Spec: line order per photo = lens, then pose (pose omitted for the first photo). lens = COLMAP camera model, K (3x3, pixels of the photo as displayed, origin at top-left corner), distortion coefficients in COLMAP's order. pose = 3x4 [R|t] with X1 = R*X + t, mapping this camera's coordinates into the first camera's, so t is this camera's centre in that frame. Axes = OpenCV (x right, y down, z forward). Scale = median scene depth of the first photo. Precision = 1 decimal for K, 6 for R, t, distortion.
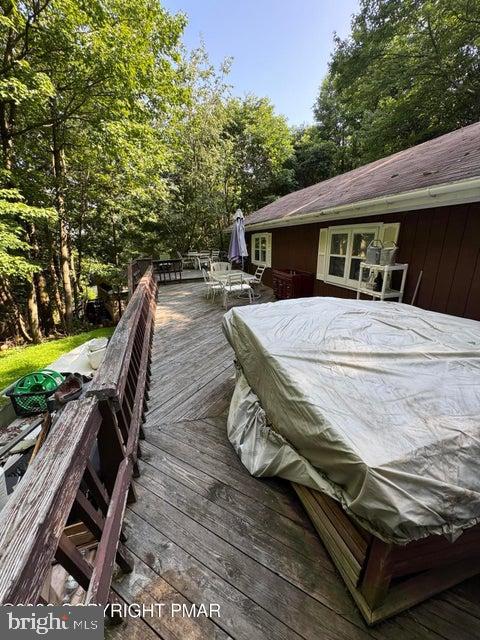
lens RADIAL K [[255.8, 0, 240.8], [0, 255.8, 318.2], [0, 0, 1]] dist [-0.001222, 0.000547]
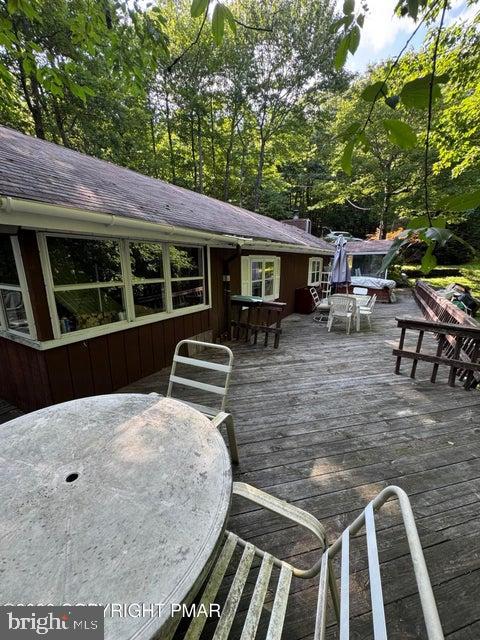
lens RADIAL K [[255.8, 0, 240.8], [0, 255.8, 318.2], [0, 0, 1]] dist [-0.001222, 0.000547]
pose [[-0.694209, -0.107295, 0.711732, -0.438560], [0.253138, 0.889263, 0.380963, -0.551265], [-0.673792, 0.444634, -0.590174, 1.815665]]
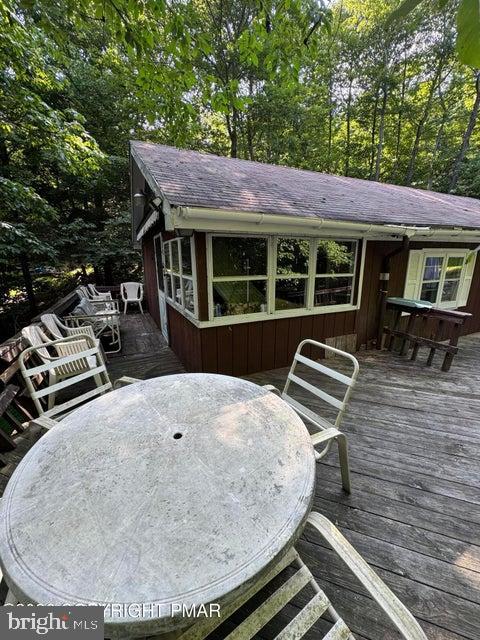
lens RADIAL K [[255.8, 0, 240.8], [0, 255.8, 318.2], [0, 0, 1]] dist [-0.001222, 0.000547]
pose [[-0.164295, -0.176651, 0.970464, -0.441502], [0.313821, 0.923355, 0.221205, -0.533399], [-0.935159, 0.340895, -0.096266, 1.769350]]
